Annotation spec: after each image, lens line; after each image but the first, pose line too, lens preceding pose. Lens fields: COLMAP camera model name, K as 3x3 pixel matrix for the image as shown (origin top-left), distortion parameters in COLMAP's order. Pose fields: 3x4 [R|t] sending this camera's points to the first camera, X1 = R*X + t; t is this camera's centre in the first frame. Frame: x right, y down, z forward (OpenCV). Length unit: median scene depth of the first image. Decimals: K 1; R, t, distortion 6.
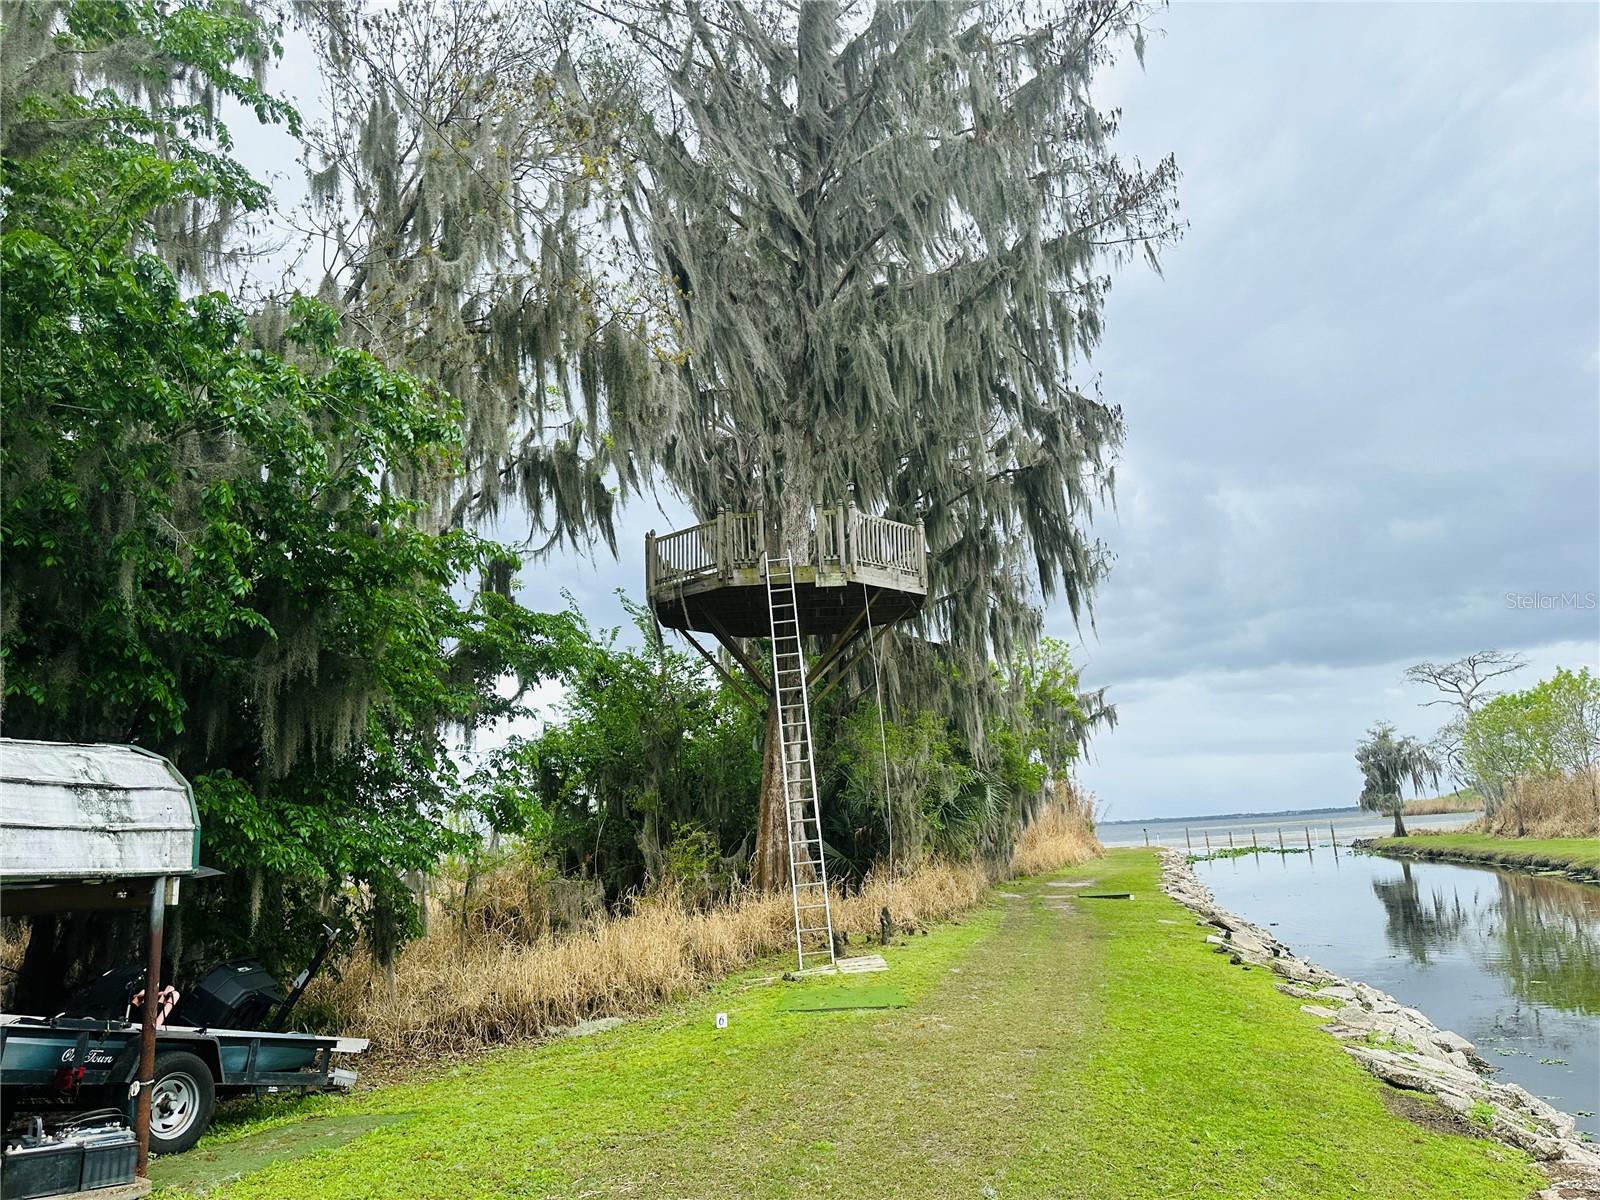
lens RADIAL K [[1084.8, 0, 800.0], [0, 1084.8, 600.0], [0, 0, 1]] dist [0.121282, -0.159571]
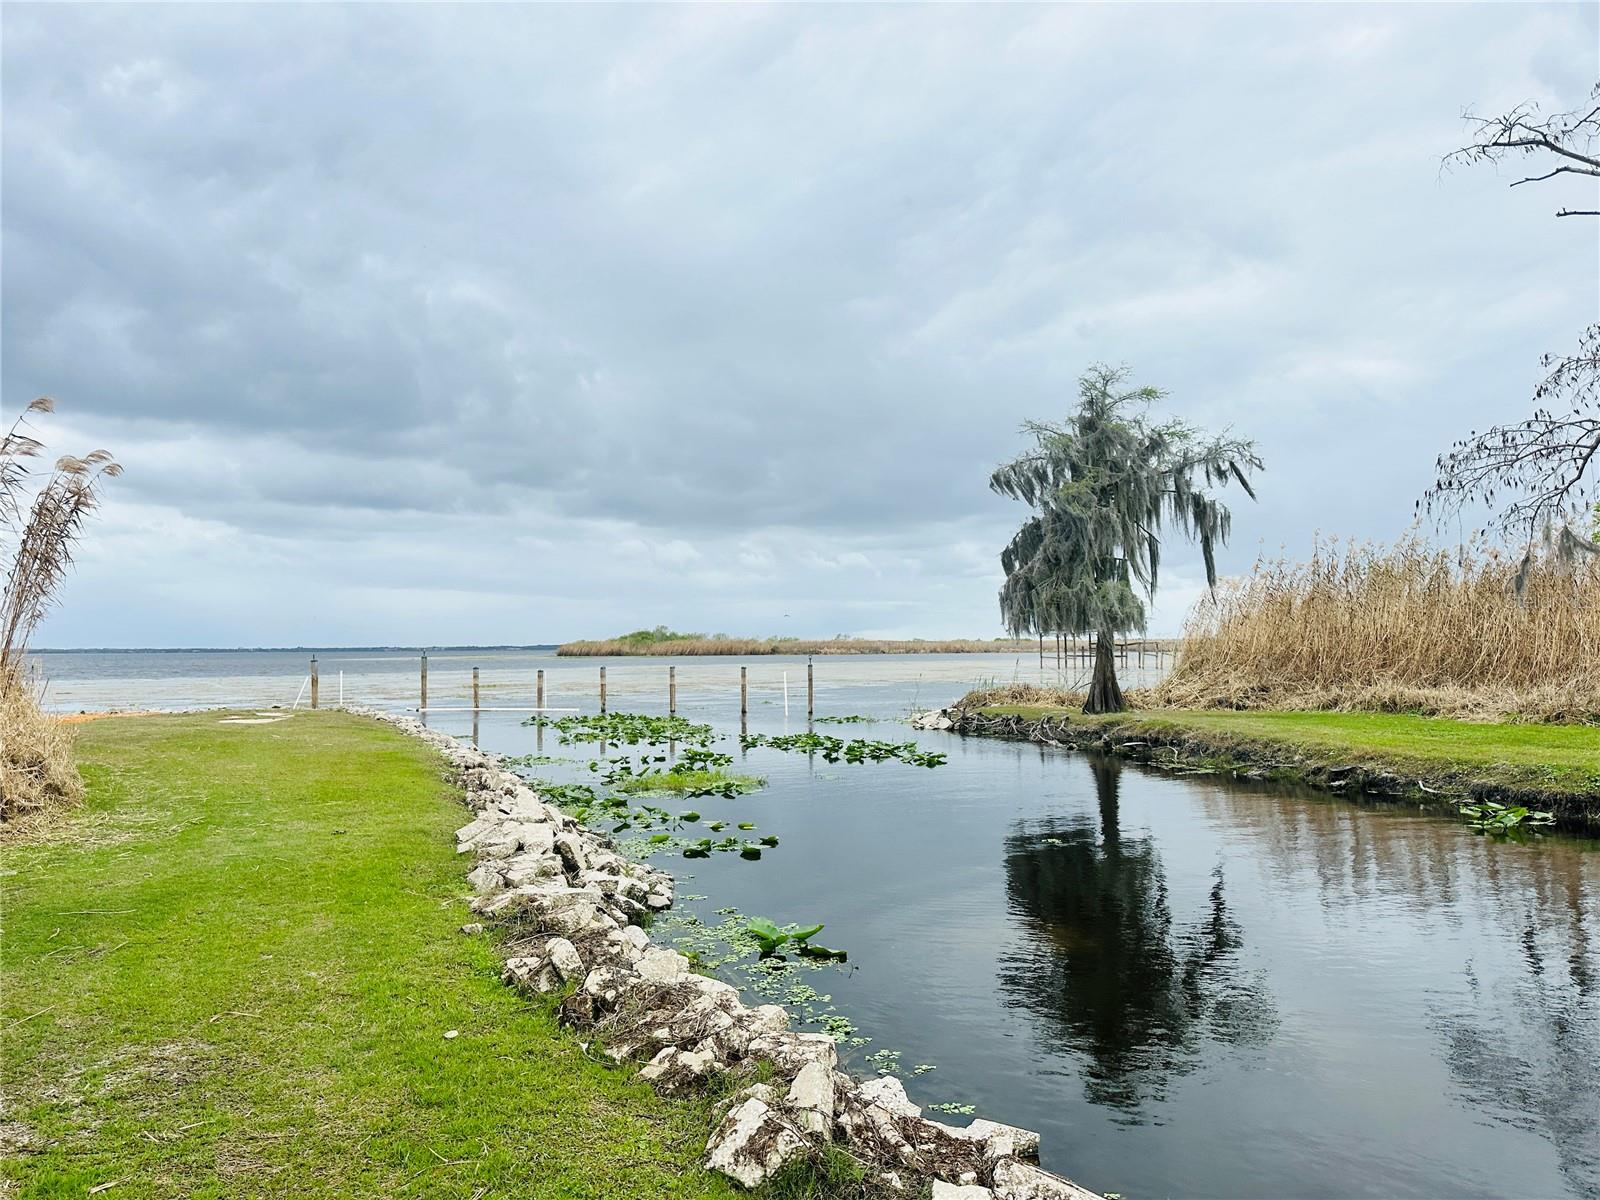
lens RADIAL K [[1084.8, 0, 800.0], [0, 1084.8, 600.0], [0, 0, 1]] dist [0.121282, -0.159571]
pose [[0.741666, 0.091039, 0.664562, 0.256630], [-0.188645, 0.979068, 0.076409, 0.174628], [-0.643696, -0.182036, 0.743316, 0.823606]]
